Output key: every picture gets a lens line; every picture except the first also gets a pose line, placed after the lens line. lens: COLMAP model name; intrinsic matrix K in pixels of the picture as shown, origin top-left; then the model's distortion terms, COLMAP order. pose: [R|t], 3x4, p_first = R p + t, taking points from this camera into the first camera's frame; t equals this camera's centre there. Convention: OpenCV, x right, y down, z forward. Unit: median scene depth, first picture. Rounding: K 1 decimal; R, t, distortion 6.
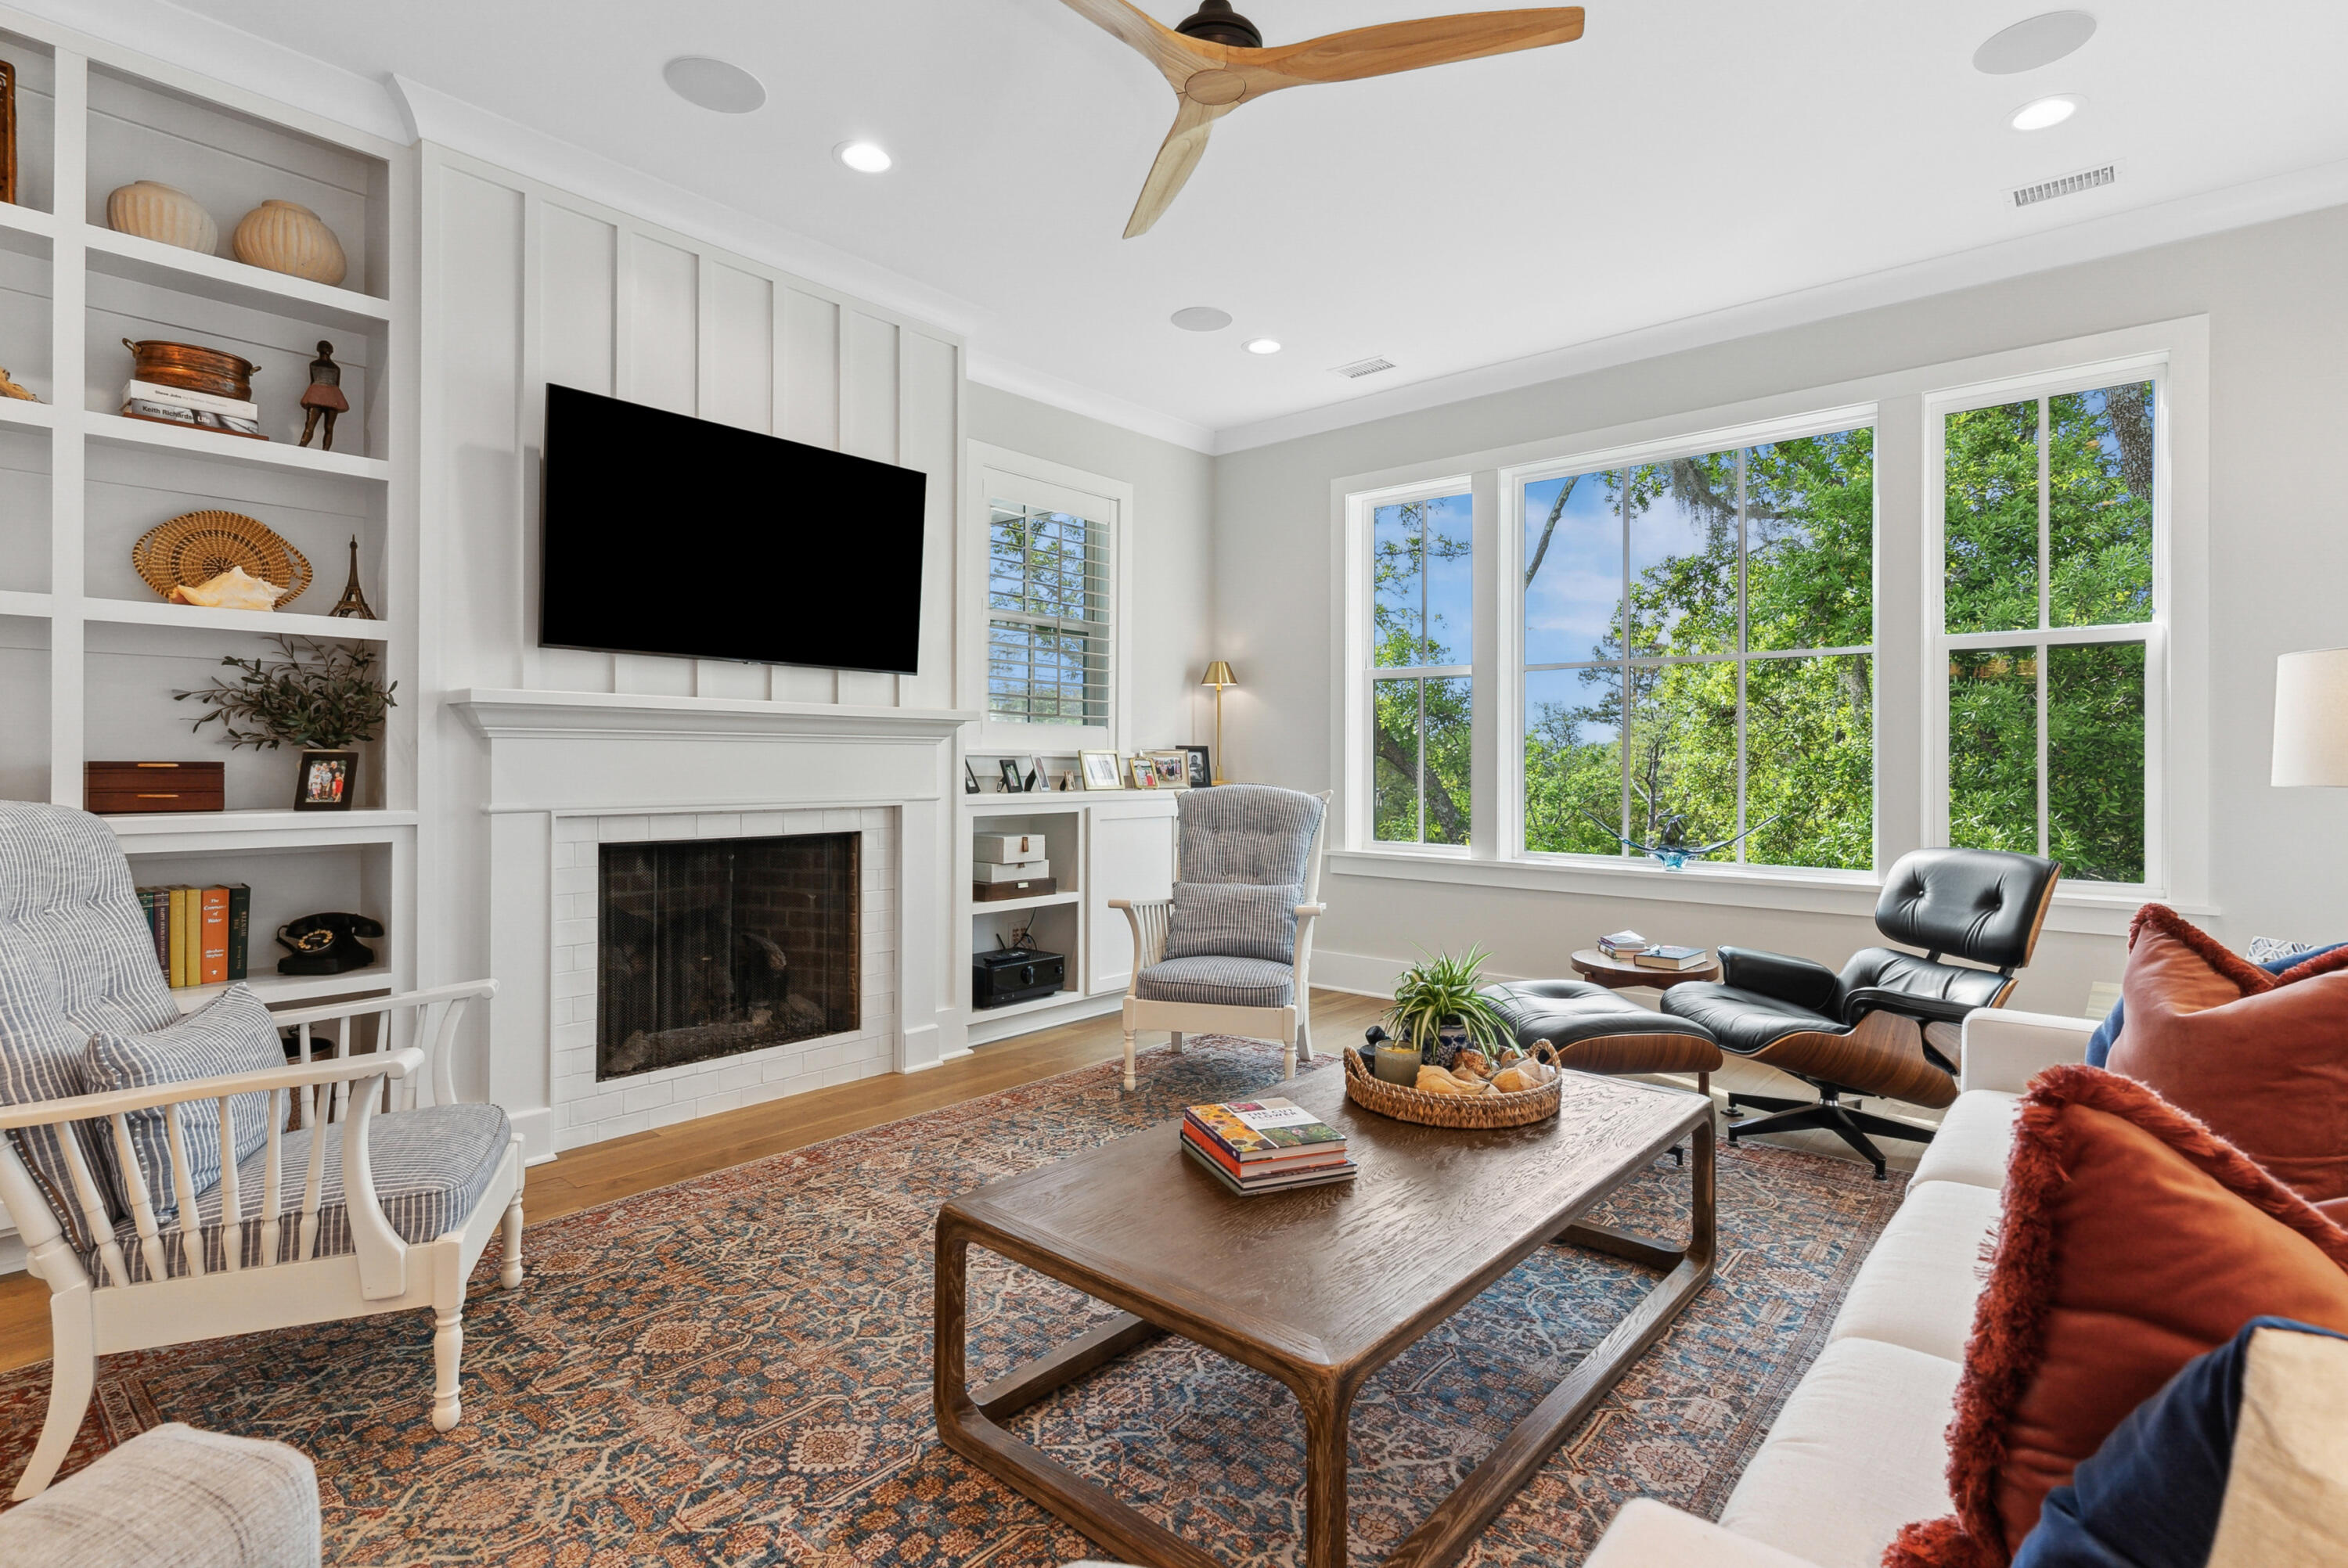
lens RADIAL K [[1139.4, 0, 1176.0], [0, 1139.4, 769.6], [0, 0, 1]] dist [-0.000022, -0.000092]
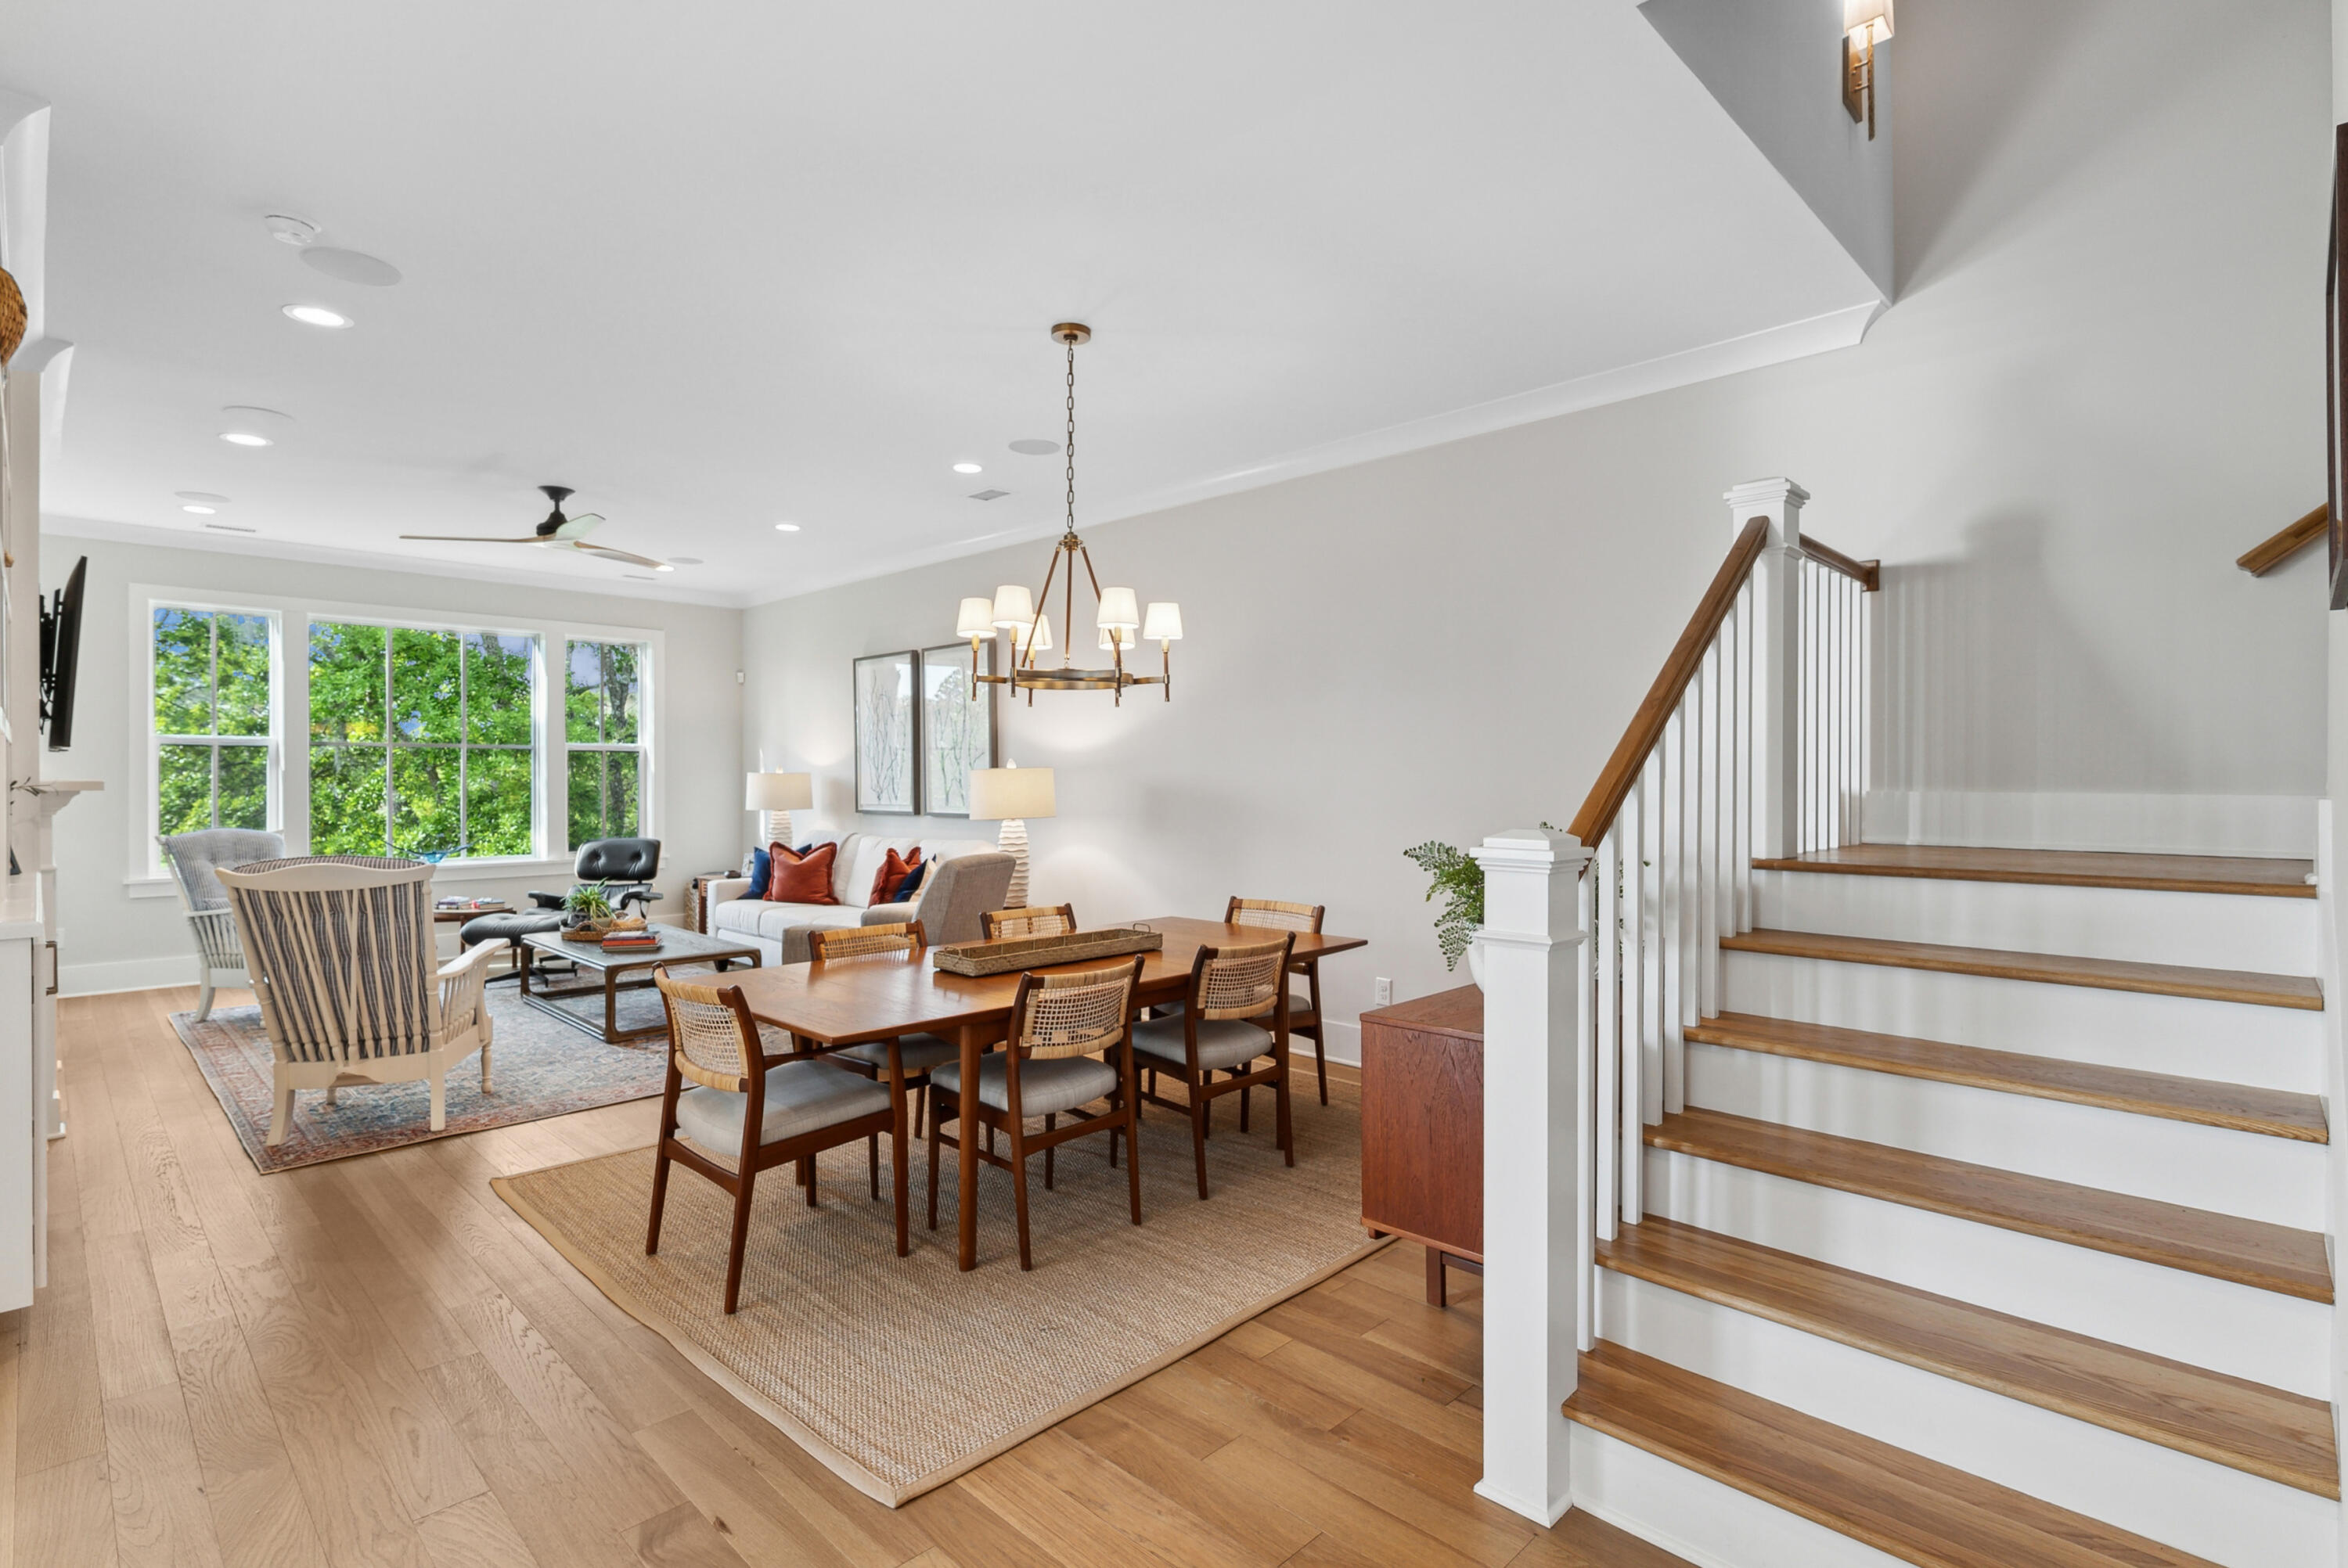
lens RADIAL K [[1139.4, 0, 1193.2], [0, 1139.4, 816.9], [0, 0, 1]] dist [-0.000022, -0.000092]
pose [[0.068220, -0.039843, 0.996874, -1.363922], [0.002017, 0.999206, 0.039798, -0.058540], [-0.997668, -0.000705, 0.068246, -0.341999]]
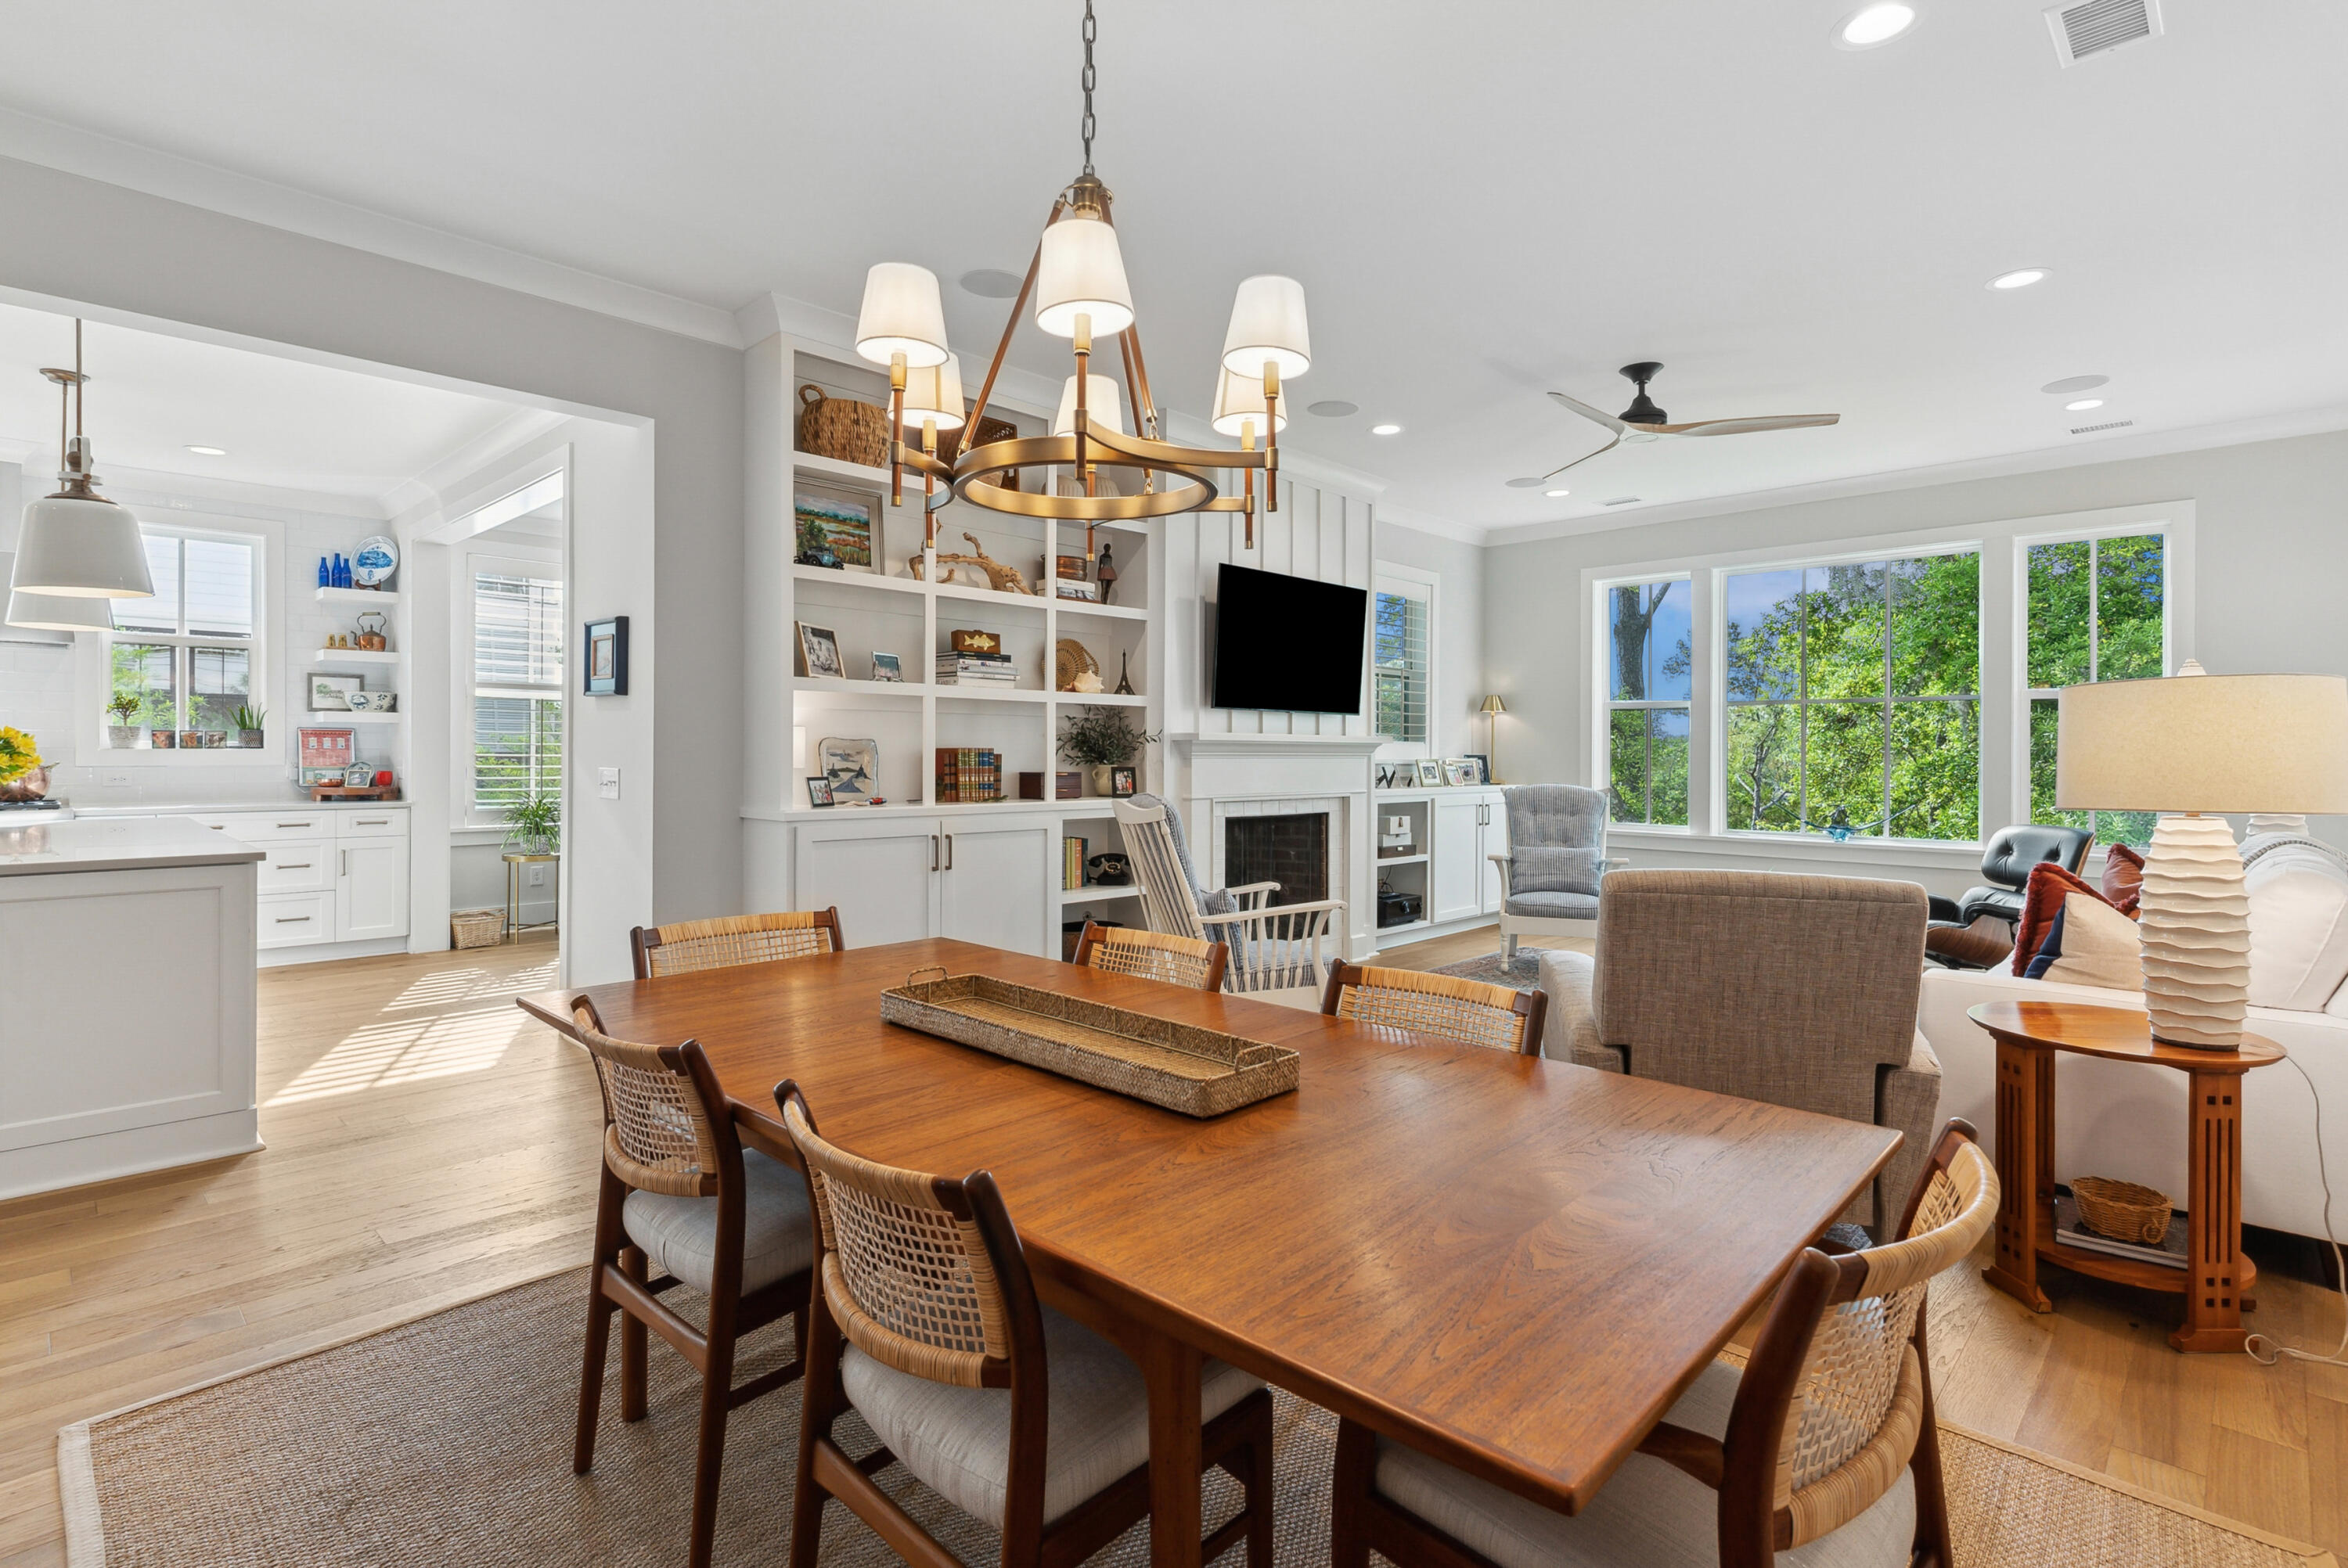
lens RADIAL K [[1139.4, 0, 1163.8], [0, 1139.4, 761.3], [0, 0, 1]] dist [-0.000022, -0.000092]
pose [[0.997927, 0.002064, -0.064321, -0.394405], [-0.002003, 0.999997, 0.001005, -0.018959], [0.064323, -0.000874, 0.997929, -0.615904]]
